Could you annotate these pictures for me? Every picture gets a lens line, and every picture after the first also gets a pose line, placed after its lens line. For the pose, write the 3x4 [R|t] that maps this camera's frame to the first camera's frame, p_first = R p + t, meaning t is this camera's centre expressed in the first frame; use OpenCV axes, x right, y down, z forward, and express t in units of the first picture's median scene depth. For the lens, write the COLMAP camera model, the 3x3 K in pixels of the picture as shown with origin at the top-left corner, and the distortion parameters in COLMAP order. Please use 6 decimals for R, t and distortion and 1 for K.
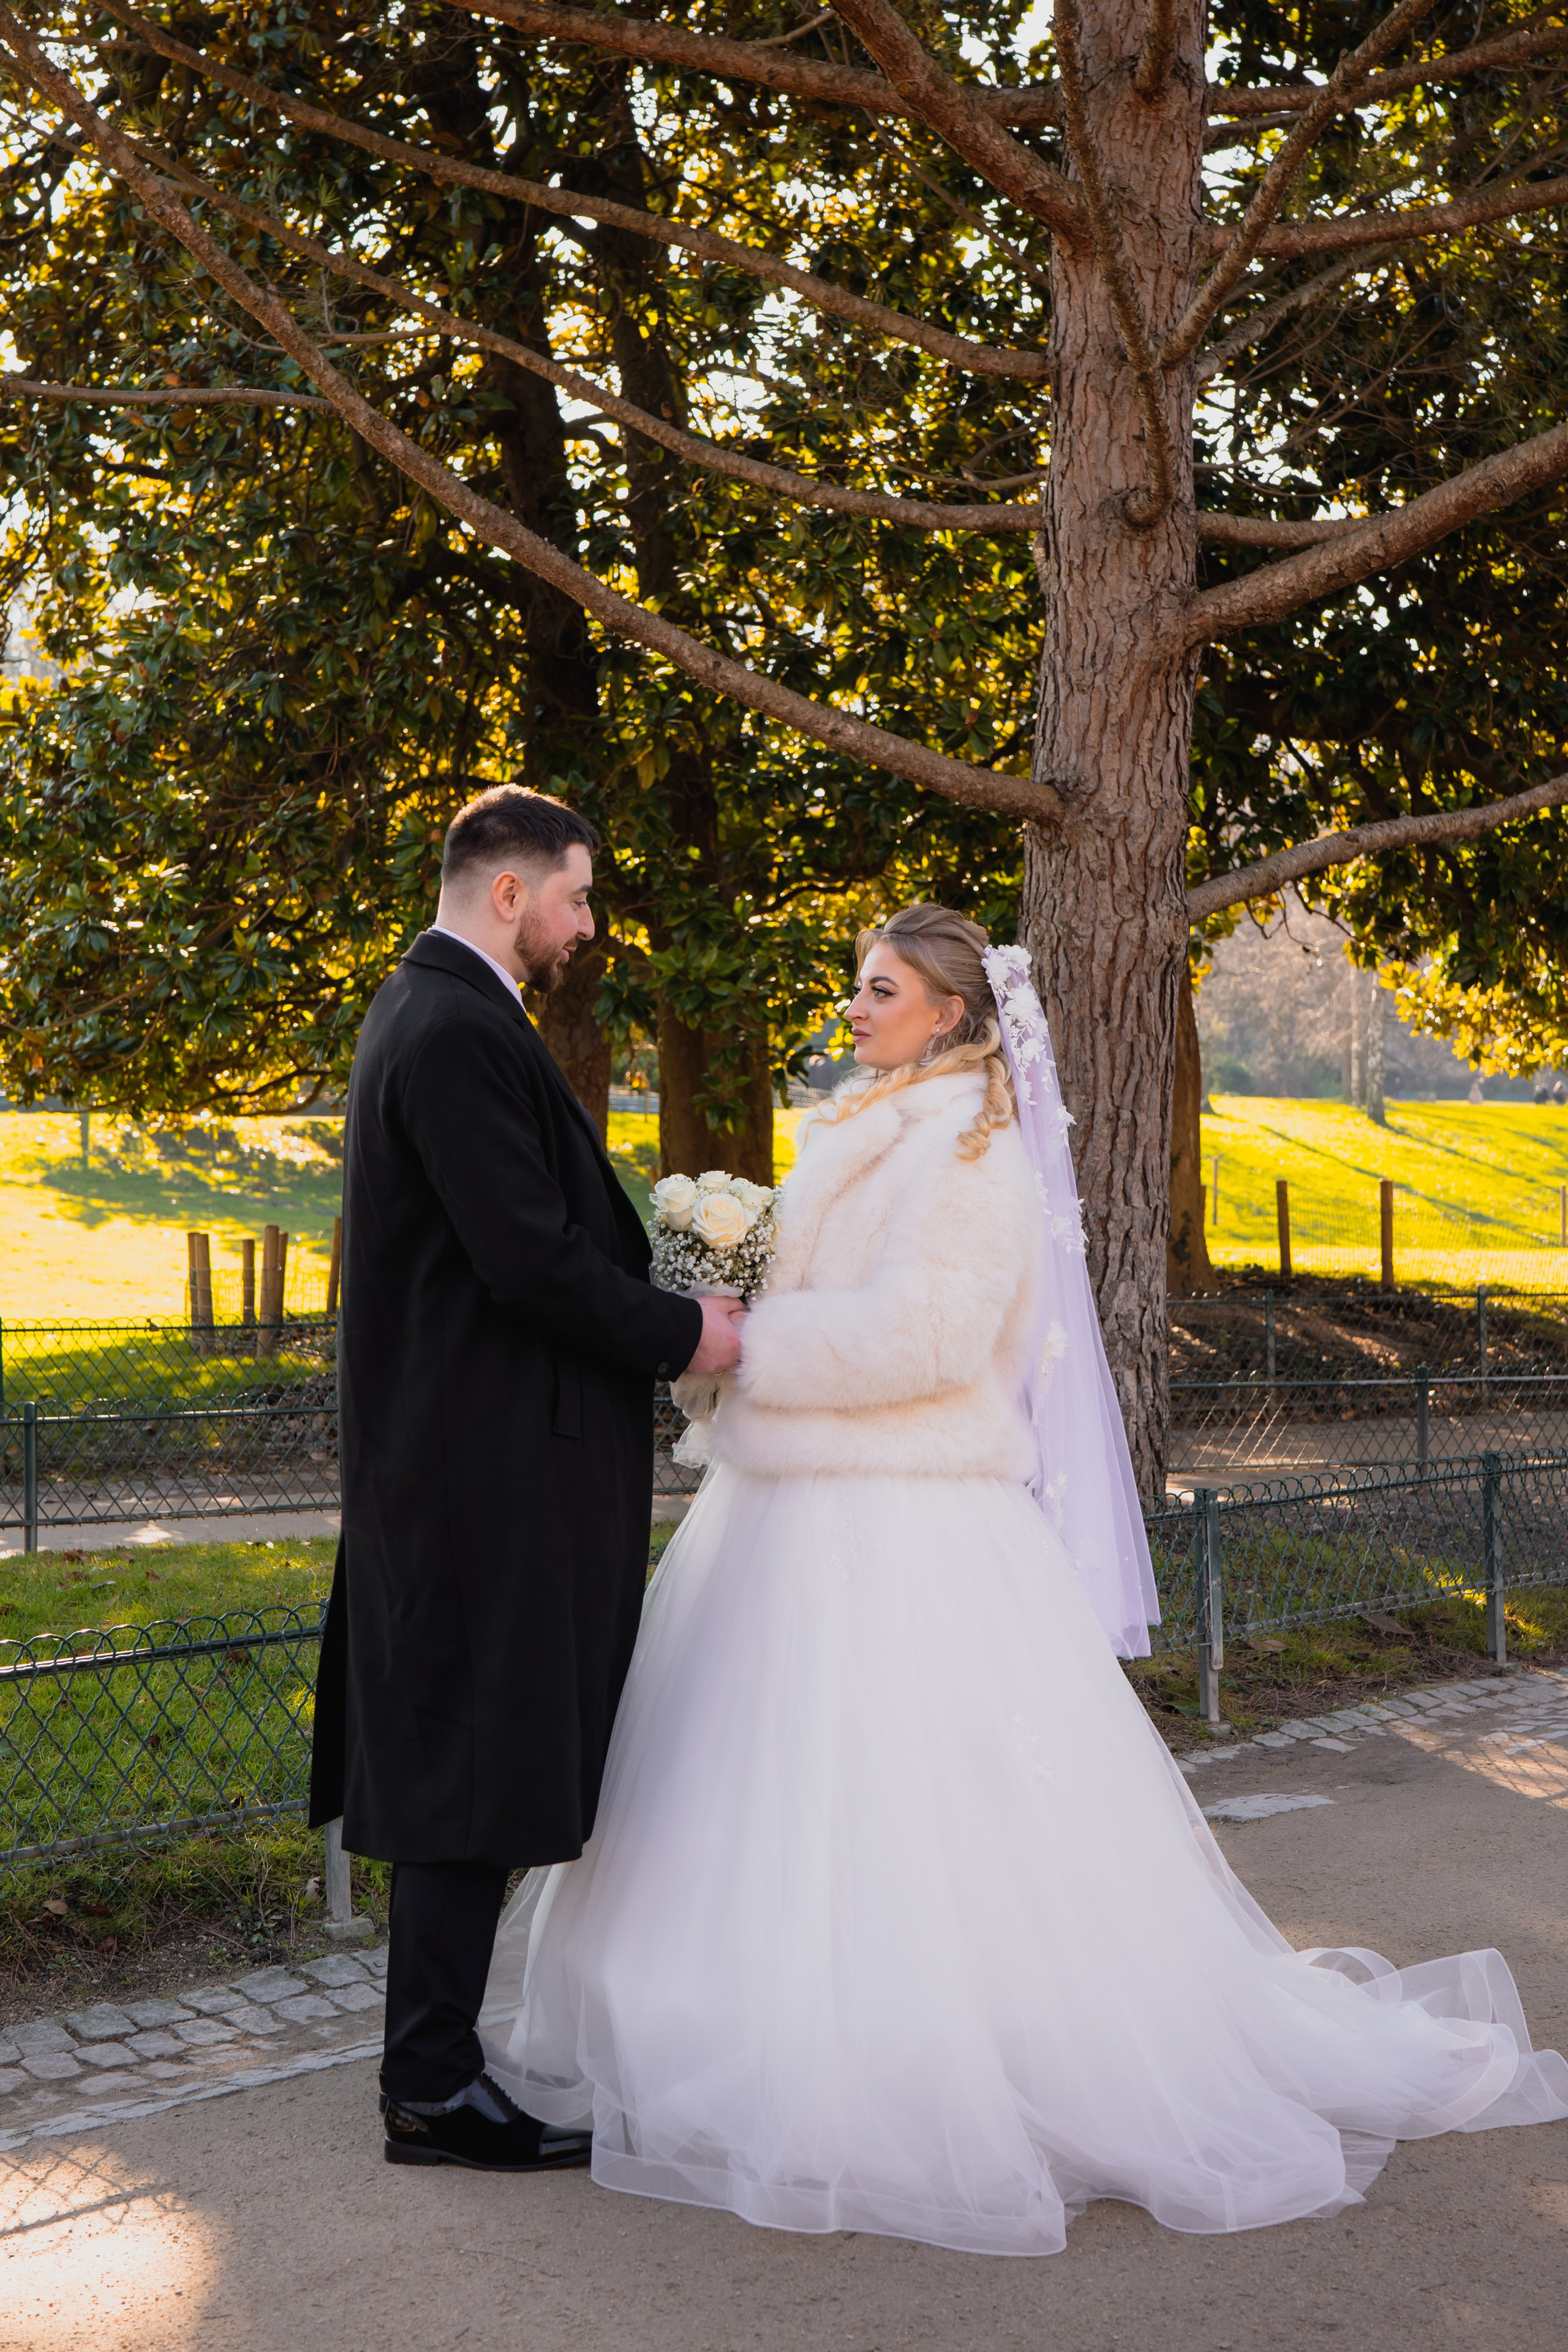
lens RADIAL K [[3301.1, 0, 793.4], [0, 3301.1, 1157.1], [0, 0, 1]] dist [0.005440, 0.000000]
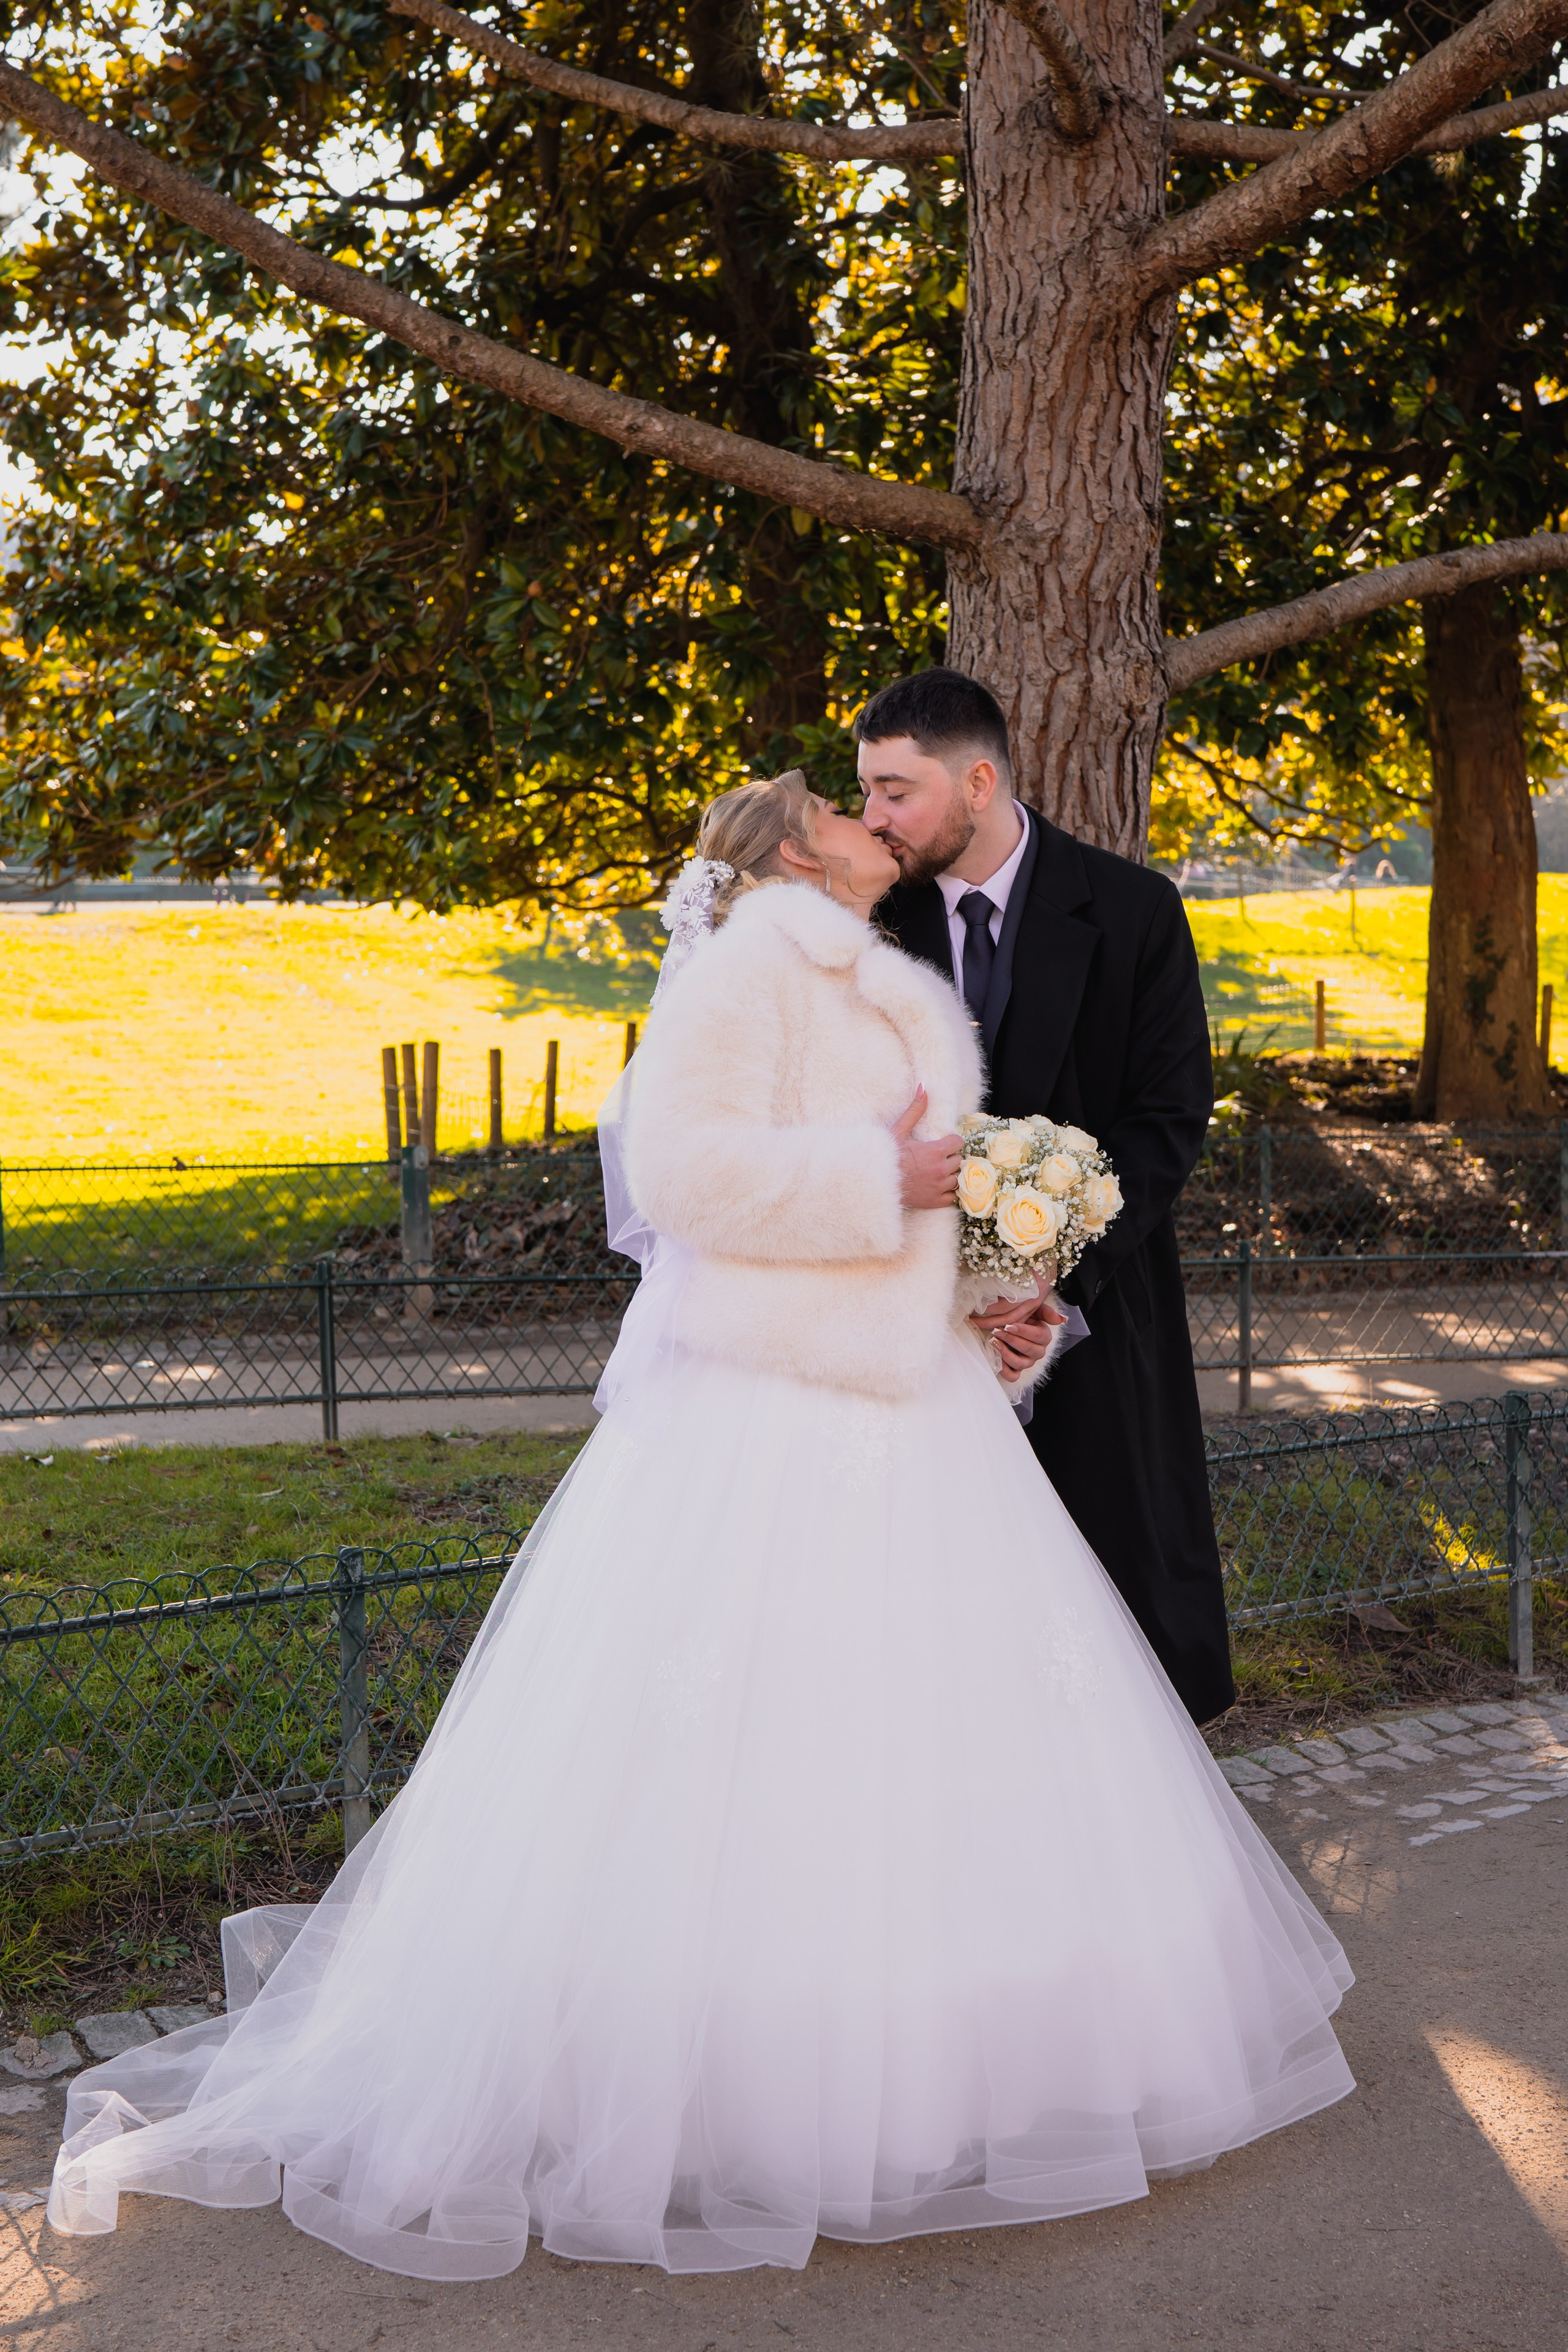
lens RADIAL K [[3301.1, 0, 798.3], [0, 3301.1, 1175.1], [0, 0, 1]] dist [0.005440, 0.000000]
pose [[0.985310, 0.007592, -0.170608, 0.169706], [0.004704, 0.997426, 0.071555, -0.011767], [0.170712, -0.071306, 0.982737, 0.239459]]
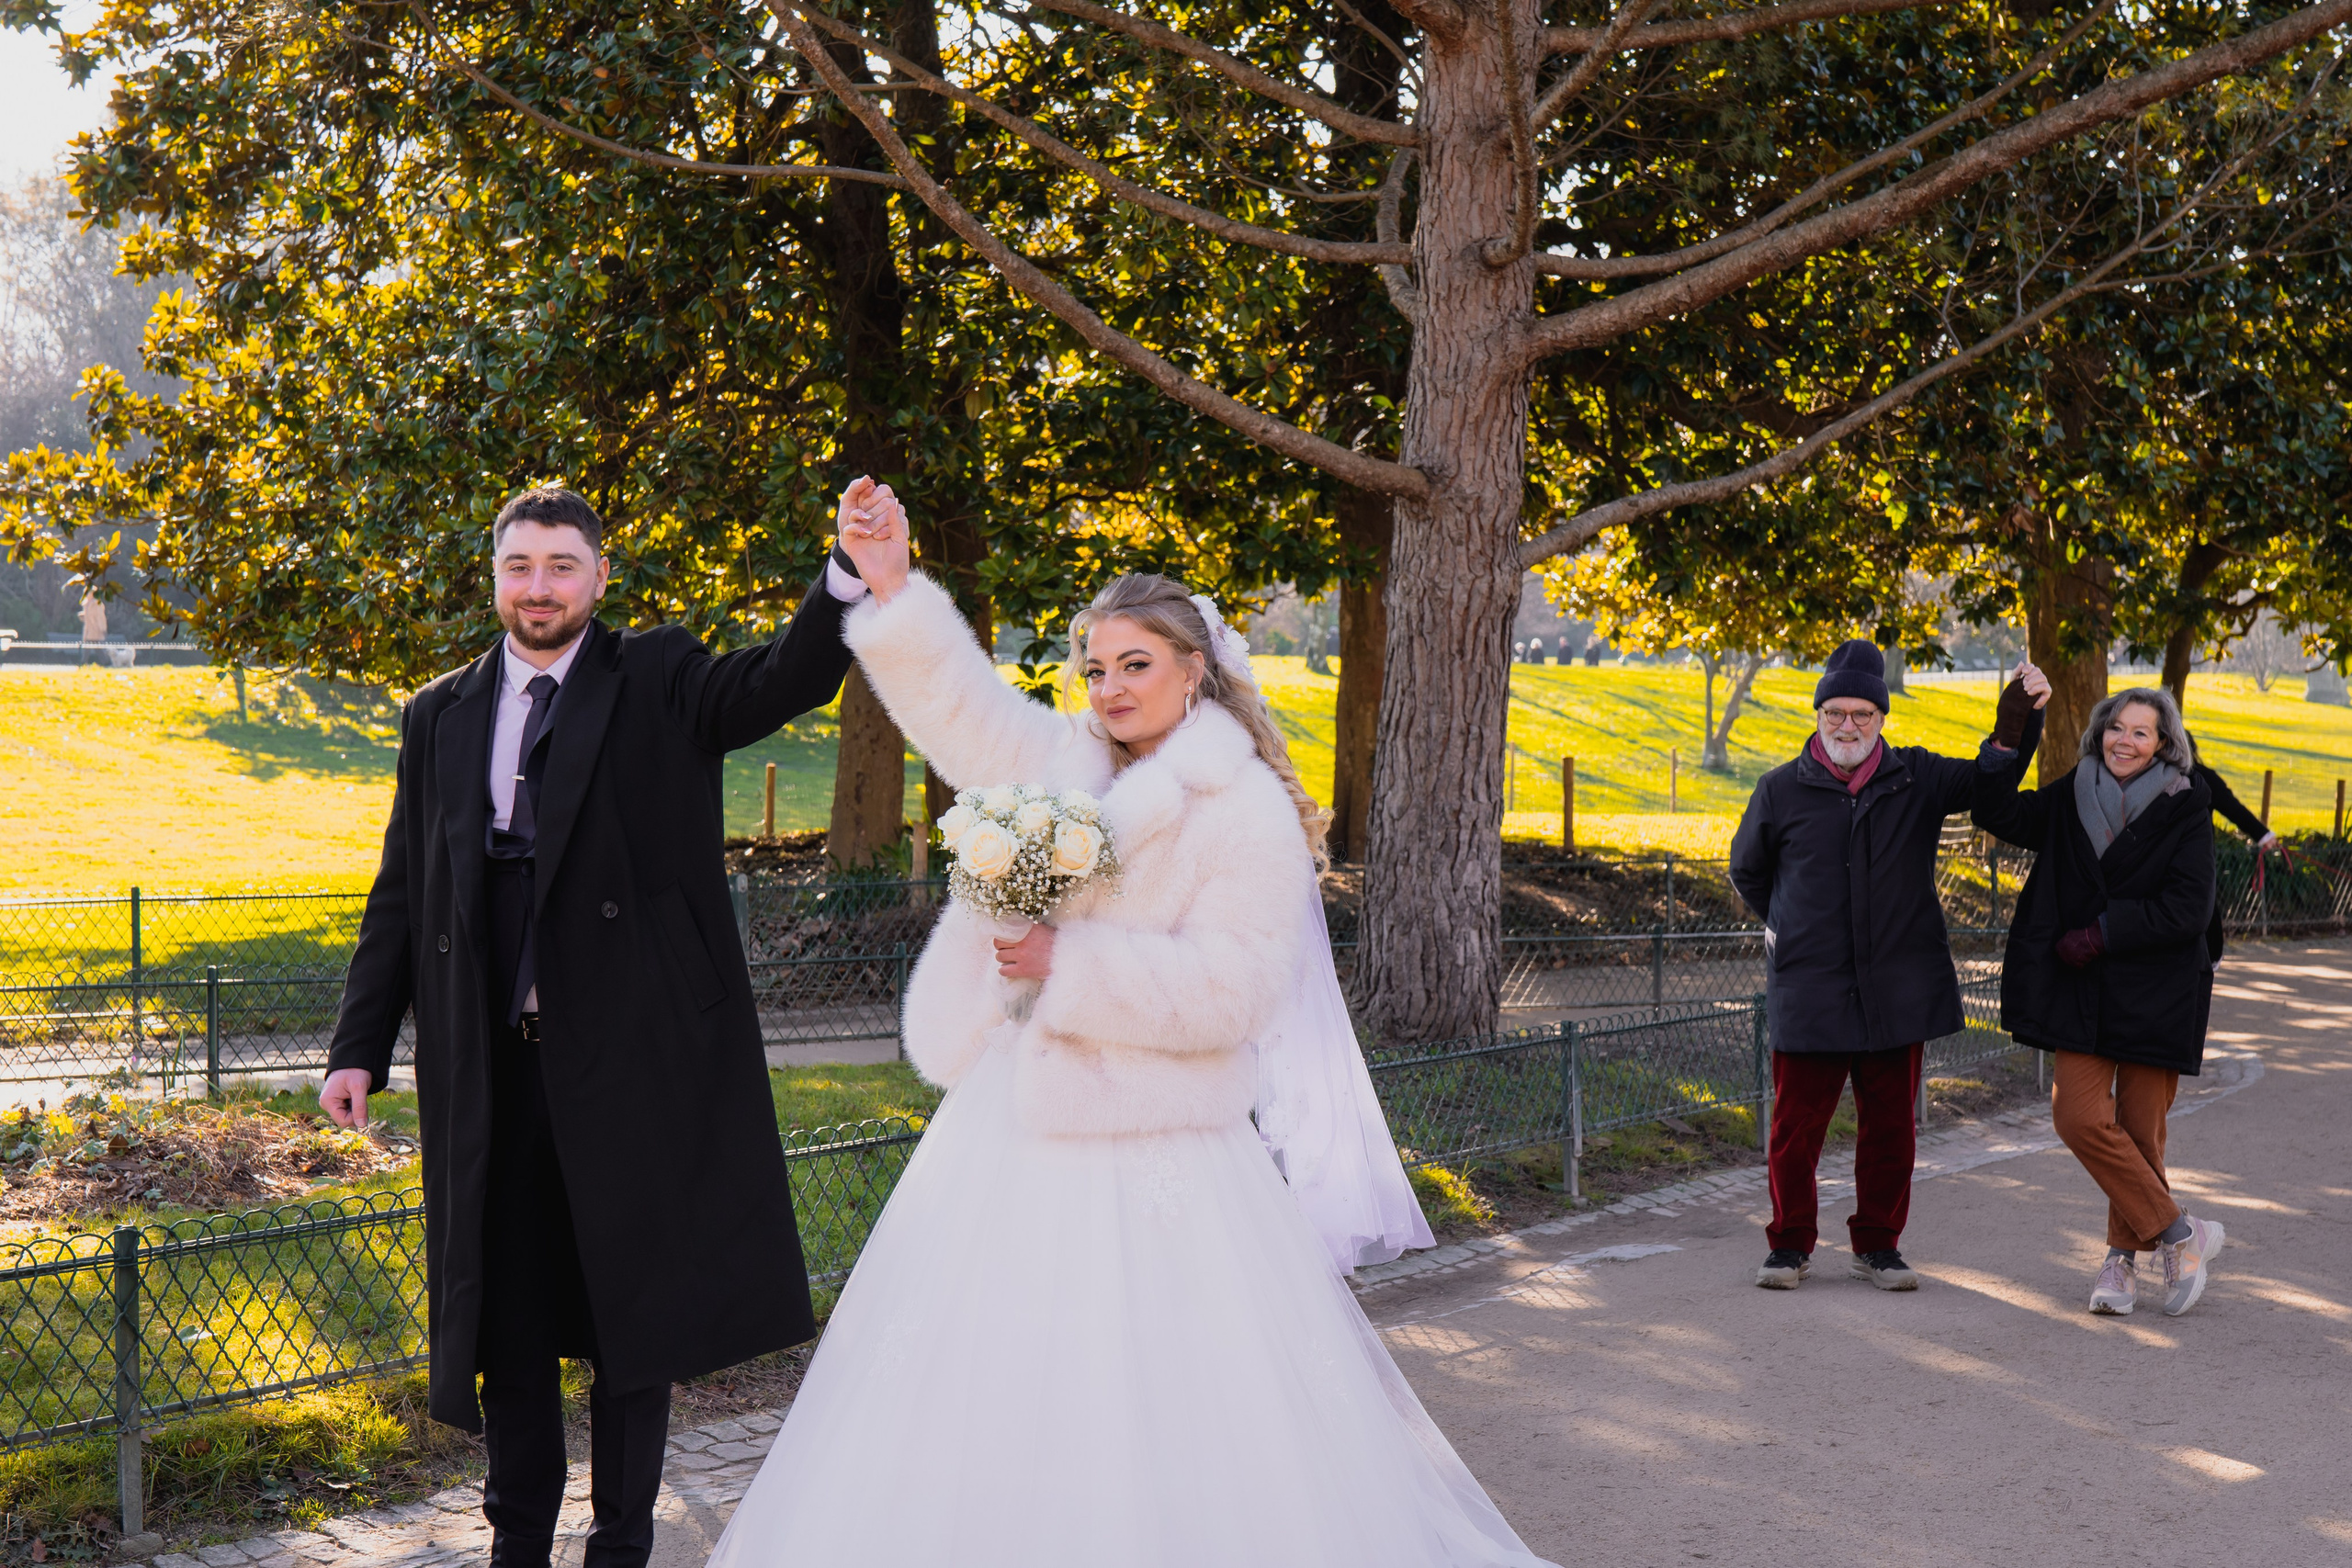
lens RADIAL K [[3300.8, 0, 1190.7], [0, 3300.8, 788.8], [0, 0, 1]] dist [0.005440, 0.000000]
pose [[0.995296, 0.004854, 0.096758, -0.131157], [-0.007303, 0.999662, 0.024967, -0.021023], [-0.096604, -0.025556, 0.994995, -0.255100]]
